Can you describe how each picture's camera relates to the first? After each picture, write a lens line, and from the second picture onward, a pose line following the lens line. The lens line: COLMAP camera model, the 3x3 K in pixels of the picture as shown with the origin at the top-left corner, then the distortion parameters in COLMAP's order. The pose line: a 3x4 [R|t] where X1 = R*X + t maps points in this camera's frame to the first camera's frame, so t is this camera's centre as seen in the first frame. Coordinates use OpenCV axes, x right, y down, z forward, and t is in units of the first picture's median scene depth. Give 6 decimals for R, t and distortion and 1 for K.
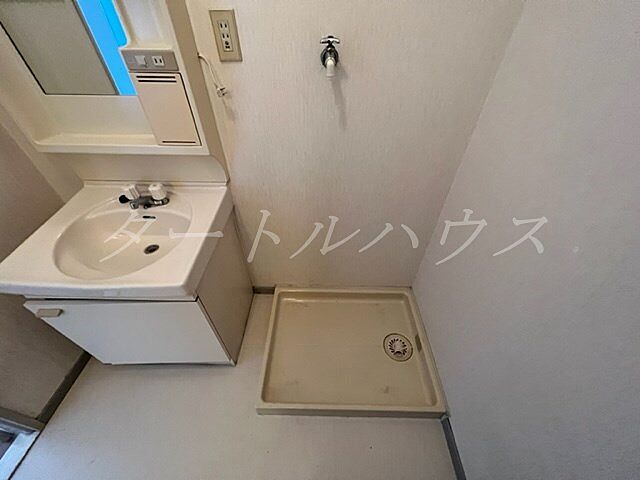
lens RADIAL K [[259.0, 0, 319.9], [0, 259.0, 239.6], [0, 0, 1]] dist [0.000837, 0.000890]
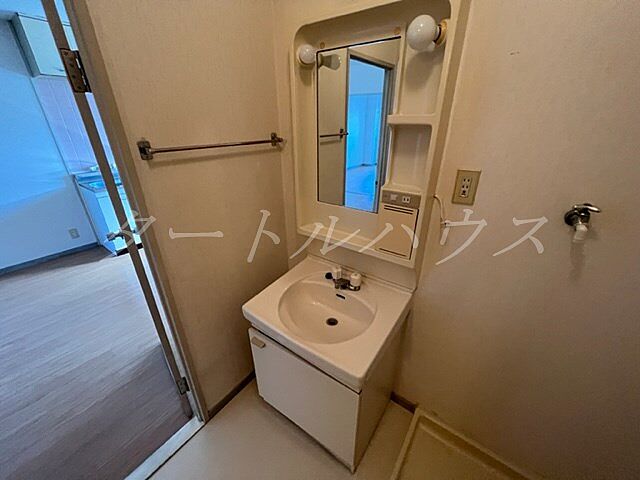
lens RADIAL K [[259.0, 0, 319.6], [0, 259.0, 239.7], [0, 0, 1]] dist [0.000837, 0.000890]
pose [[0.815858, 0.234498, -0.528571, -0.166856], [-0.382408, 0.904458, -0.188995, -0.061139], [0.433751, 0.356322, 0.827583, -0.147199]]
